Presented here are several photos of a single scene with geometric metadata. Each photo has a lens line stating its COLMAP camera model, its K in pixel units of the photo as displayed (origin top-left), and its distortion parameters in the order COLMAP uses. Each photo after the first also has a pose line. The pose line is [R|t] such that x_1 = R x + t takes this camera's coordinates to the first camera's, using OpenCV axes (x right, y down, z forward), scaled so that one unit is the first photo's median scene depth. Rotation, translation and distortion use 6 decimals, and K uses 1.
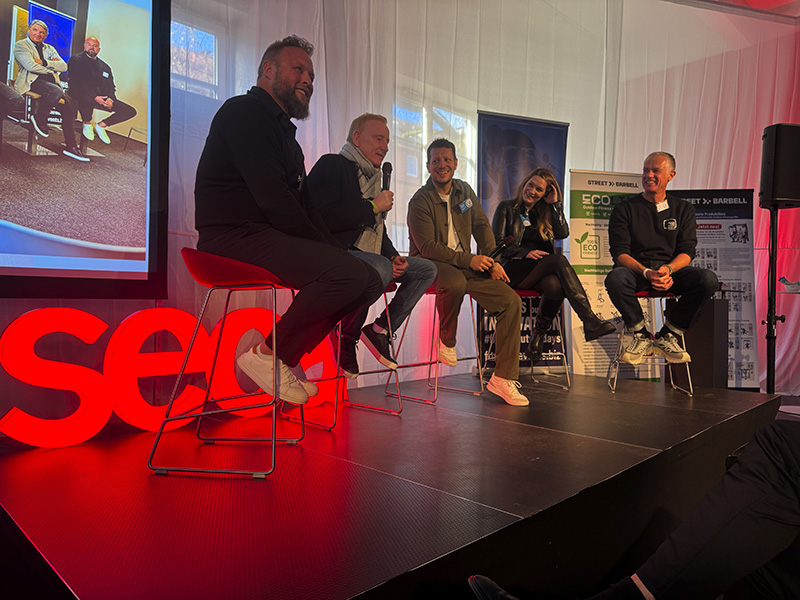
lens RADIAL K [[563.3, 0, 400.0], [0, 563.3, 300.0], [0, 0, 1]] dist [-0.002756, -0.007555]
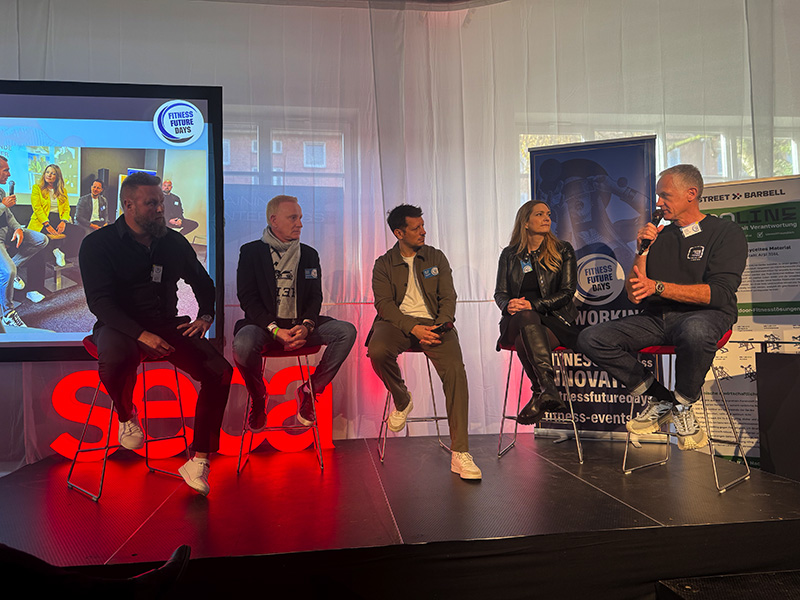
lens RADIAL K [[560.9, 0, 398.1], [0, 560.9, 302.2], [0, 0, 1]] dist [0.002124, -0.010812]
pose [[0.795082, -0.057989, -0.603723, 0.643405], [0.023107, 0.997592, -0.065390, -0.033852], [0.606061, 0.038040, 0.794508, 0.174643]]
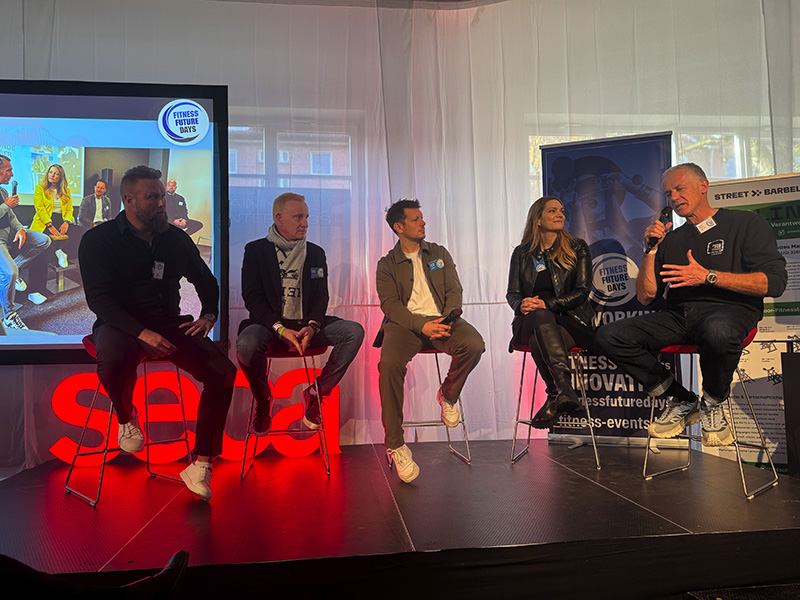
lens RADIAL K [[560.9, 0, 398.1], [0, 560.9, 302.2], [0, 0, 1]] dist [0.002124, -0.010812]
pose [[0.788145, -0.069828, -0.611516, 0.620777], [0.023561, 0.996238, -0.083392, -0.018804], [0.615039, 0.051317, 0.786825, 0.196151]]
